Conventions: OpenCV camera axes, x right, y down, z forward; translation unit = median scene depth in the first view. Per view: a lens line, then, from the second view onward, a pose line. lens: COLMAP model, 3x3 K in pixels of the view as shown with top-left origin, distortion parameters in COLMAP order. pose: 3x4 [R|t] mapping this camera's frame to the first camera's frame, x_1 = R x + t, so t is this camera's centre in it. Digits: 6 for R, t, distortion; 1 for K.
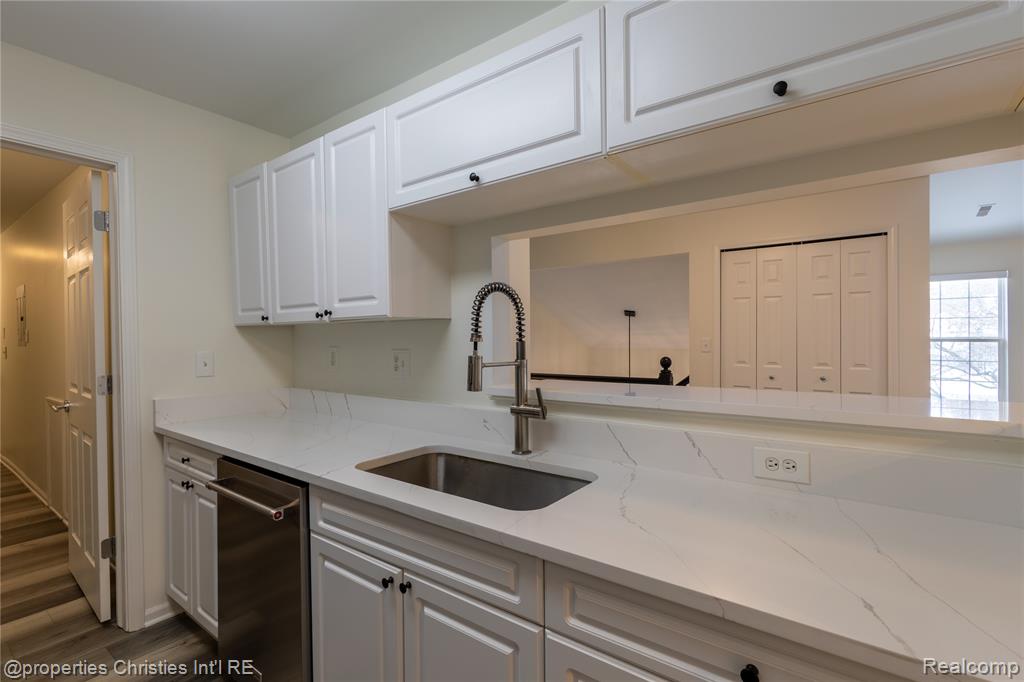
lens RADIAL K [[470.8, 0, 514.6], [0, 470.8, 340.1], [0, 0, 1]] dist [-0.003277, 0.002395]
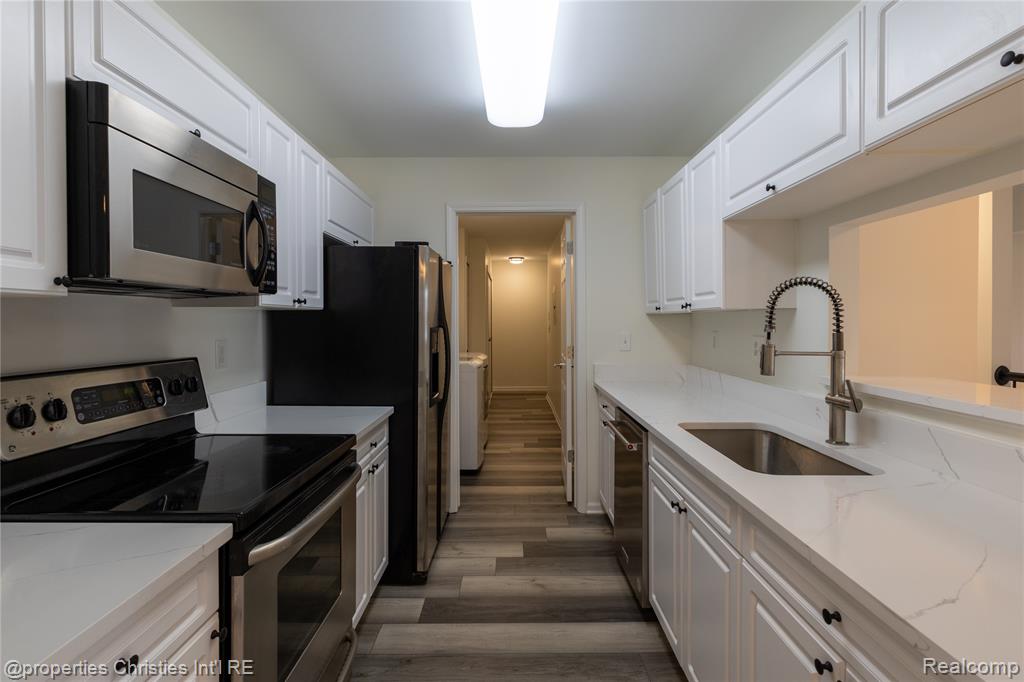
lens RADIAL K [[470.8, 0, 510.3], [0, 470.8, 323.2], [0, 0, 1]] dist [-0.003277, 0.002395]
pose [[0.600779, 0.009867, -0.799354, 0.394621], [-0.006232, 0.999951, 0.007659, -0.020199], [0.799391, 0.000381, 0.600811, -0.160259]]
